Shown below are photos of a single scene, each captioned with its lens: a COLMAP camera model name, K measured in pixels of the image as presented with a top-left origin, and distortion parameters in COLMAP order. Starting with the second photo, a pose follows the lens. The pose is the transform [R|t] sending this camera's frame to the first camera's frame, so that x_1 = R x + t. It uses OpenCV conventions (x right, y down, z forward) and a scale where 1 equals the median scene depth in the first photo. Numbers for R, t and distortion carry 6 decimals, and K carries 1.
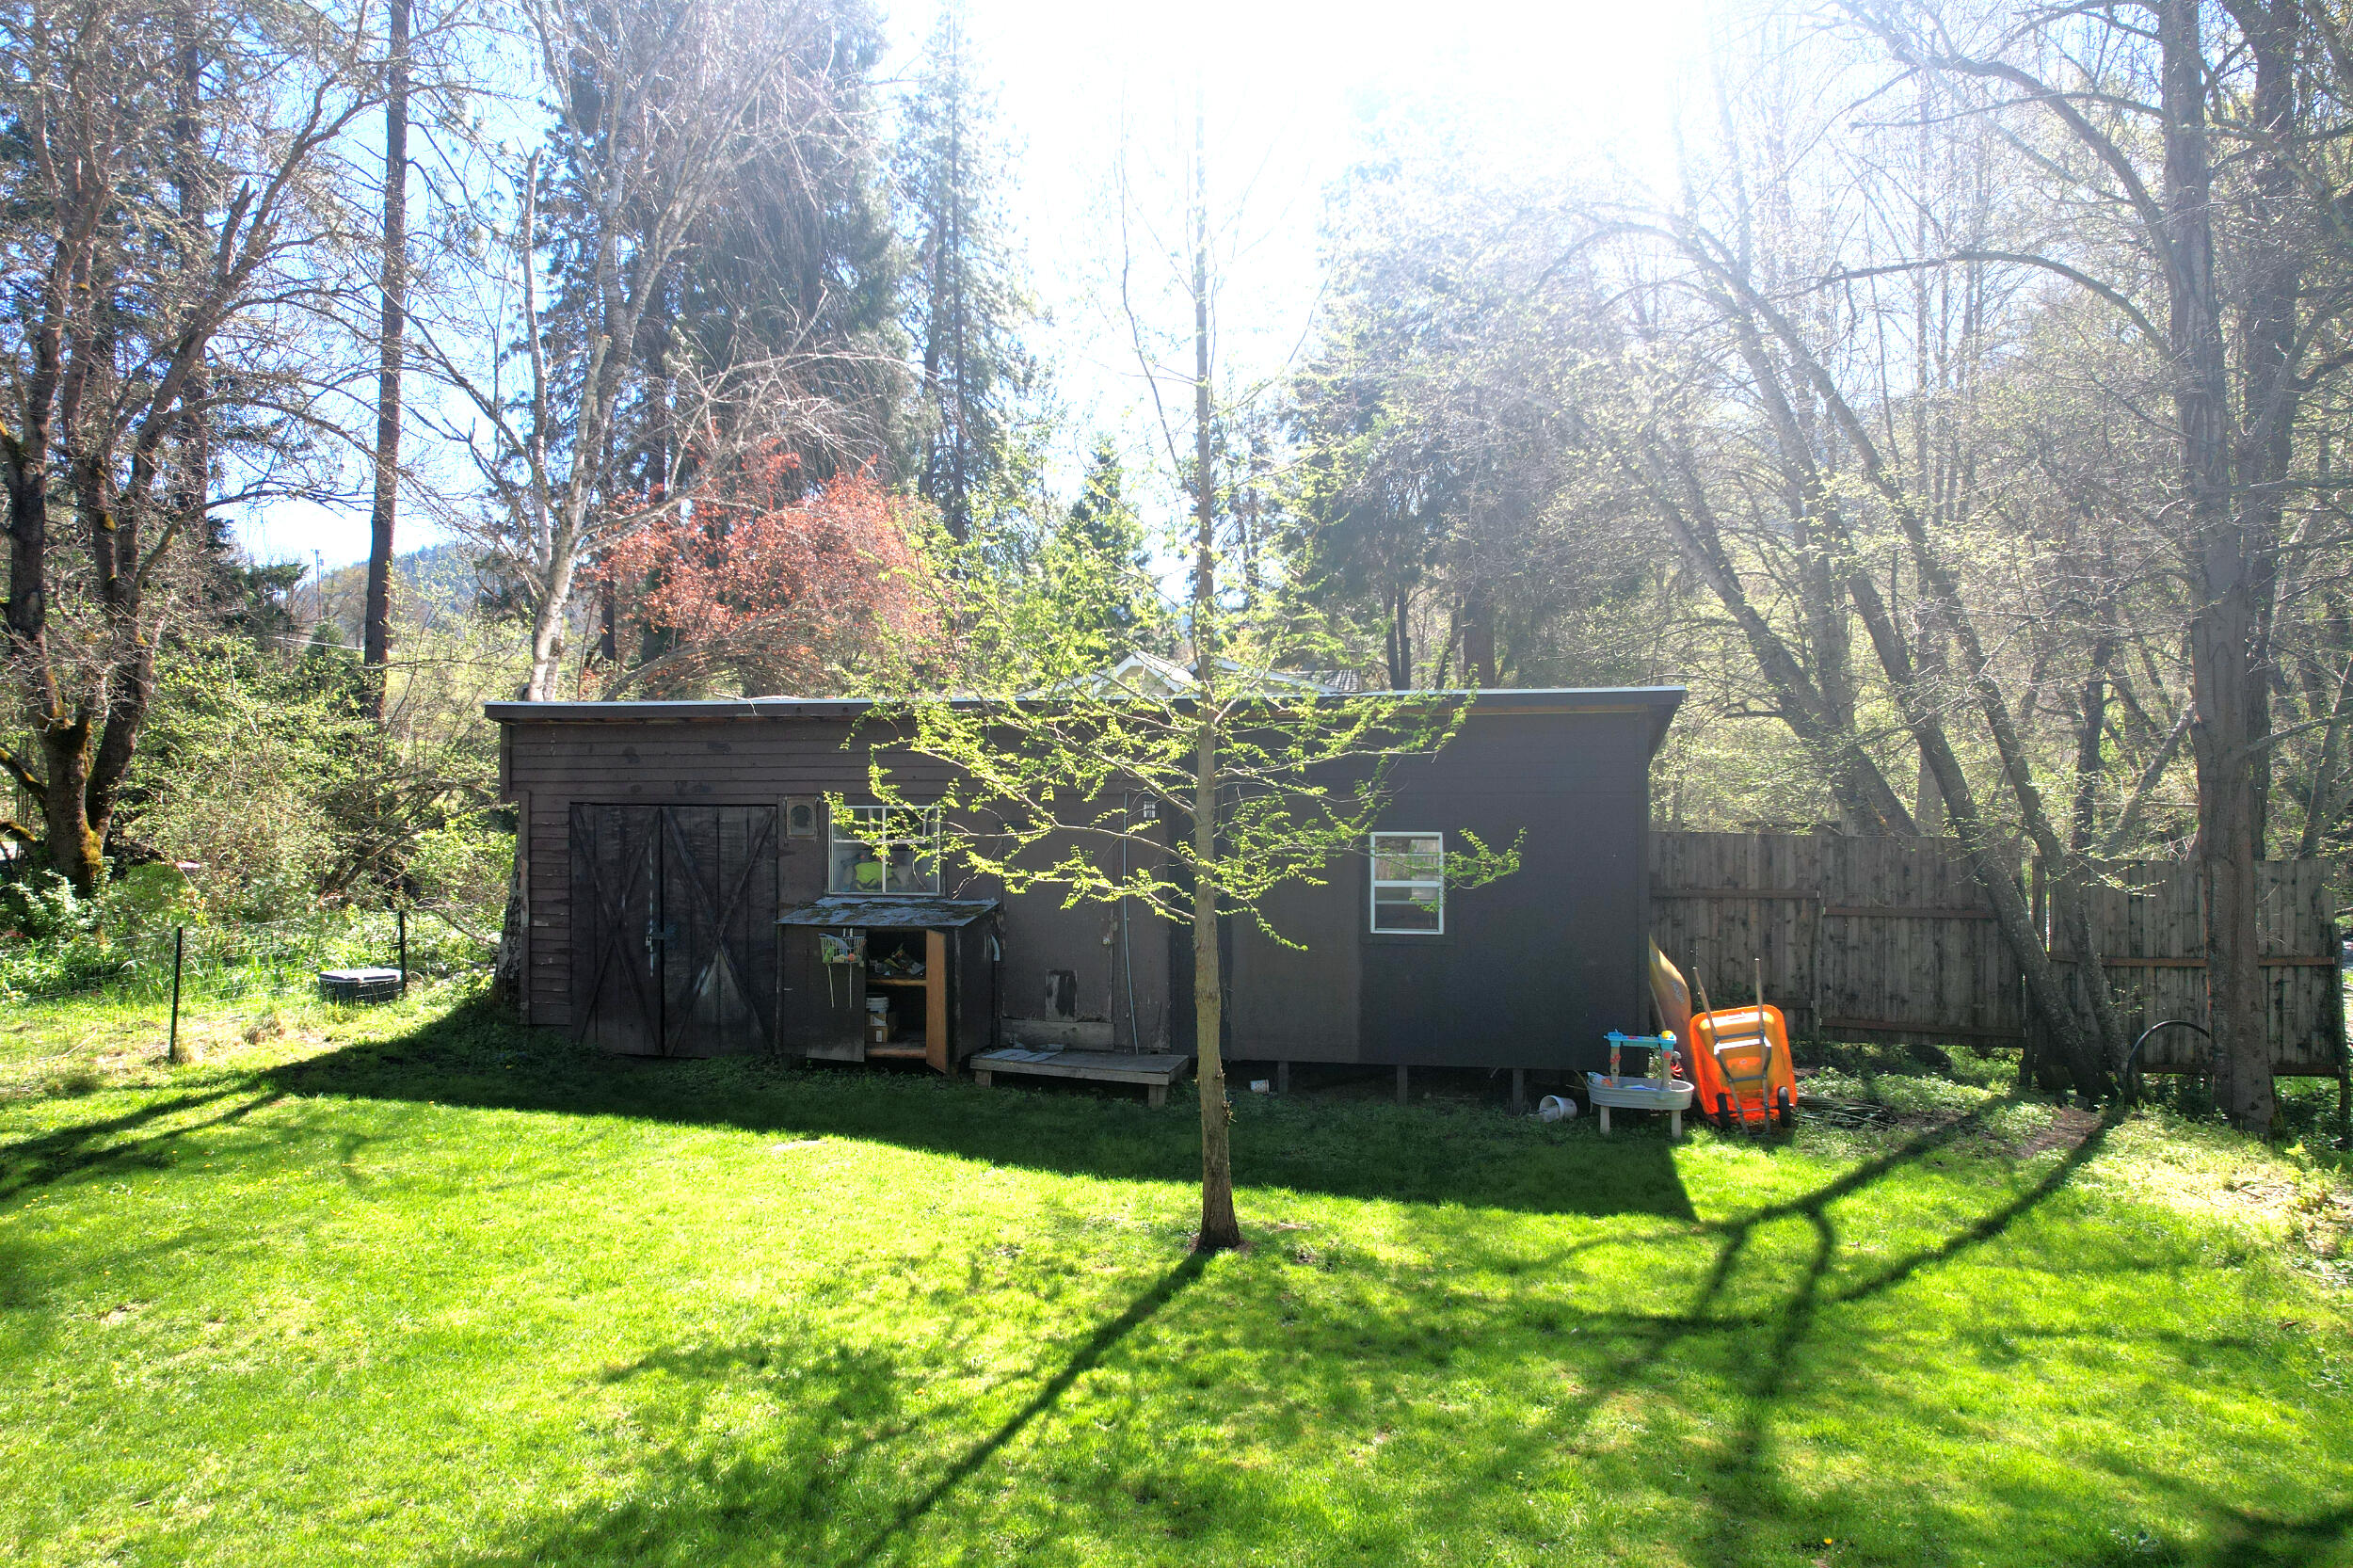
lens RADIAL K [[1536.3, 0, 1192.8], [0, 1536.3, 795.3], [0, 0, 1]] dist [-0.063177, 0.061391]
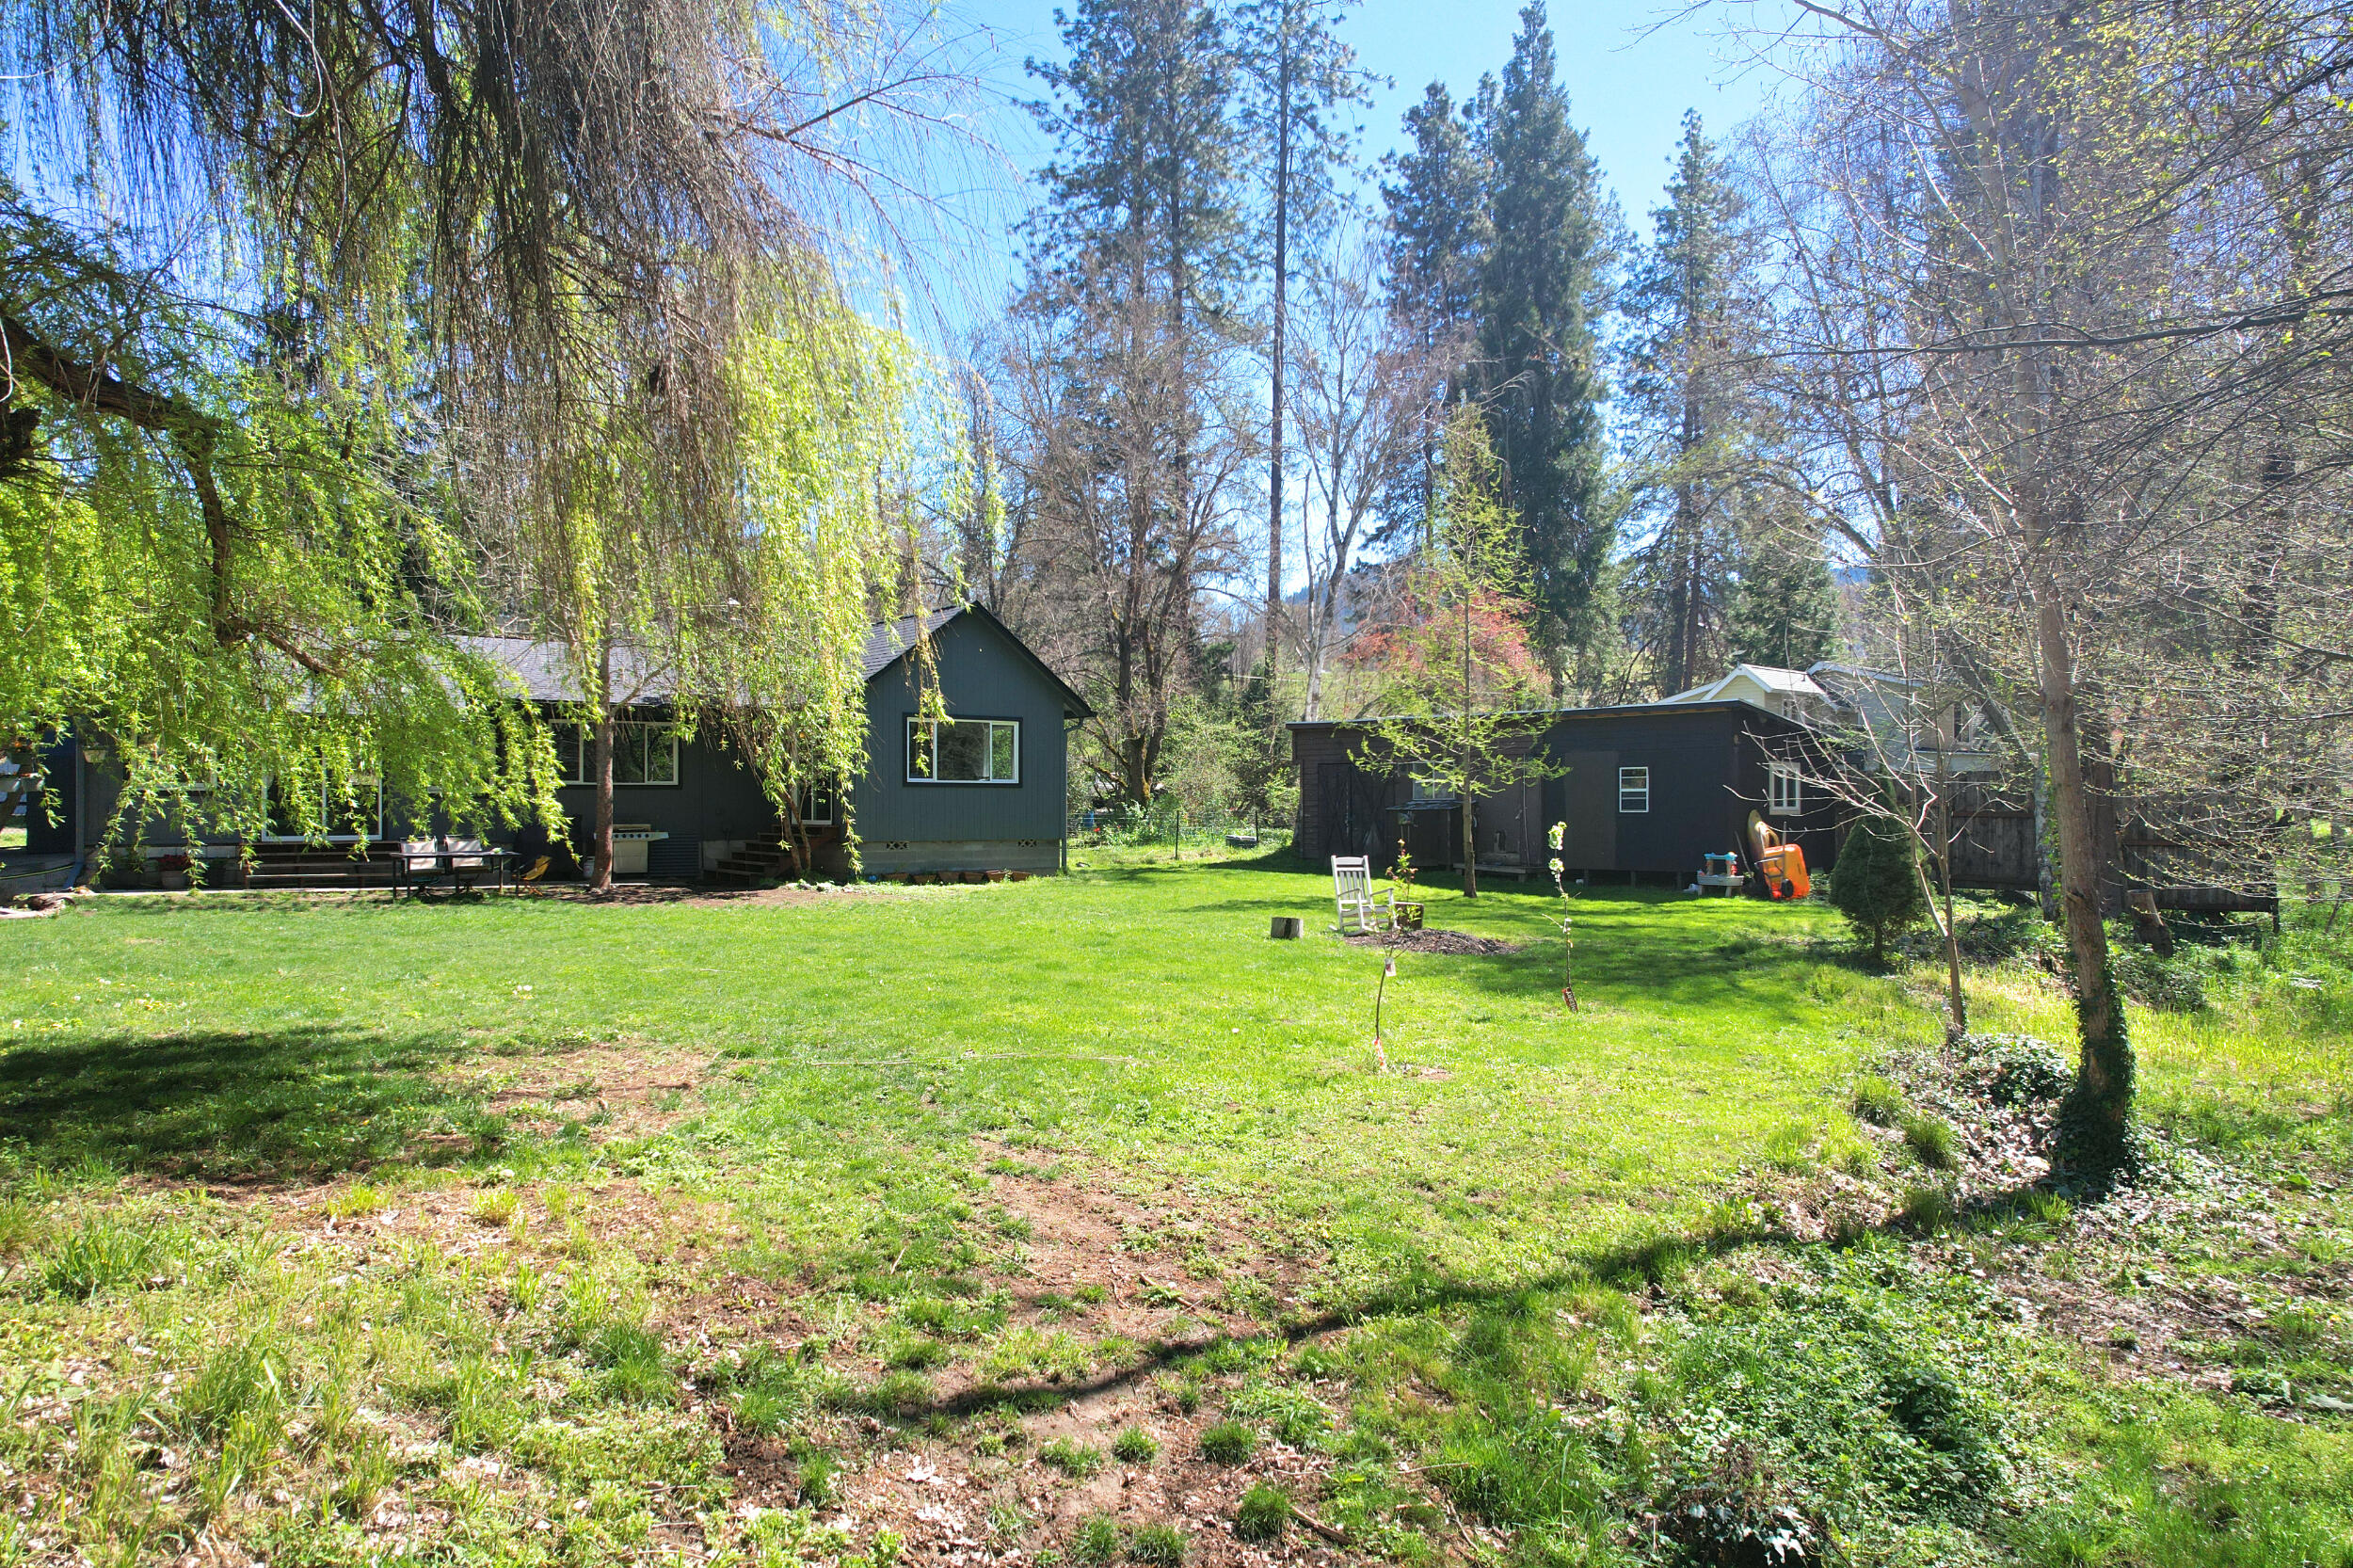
lens RADIAL K [[1122.2, 0, 1175.2], [0, 1122.2, 787.7], [0, 0, 1]] dist [0.000677, 0.000211]
pose [[0.830767, -0.001577, -0.556618, 0.297026], [0.005895, 0.999965, 0.005965, 0.023964], [0.556590, -0.008236, 0.830747, -0.450517]]
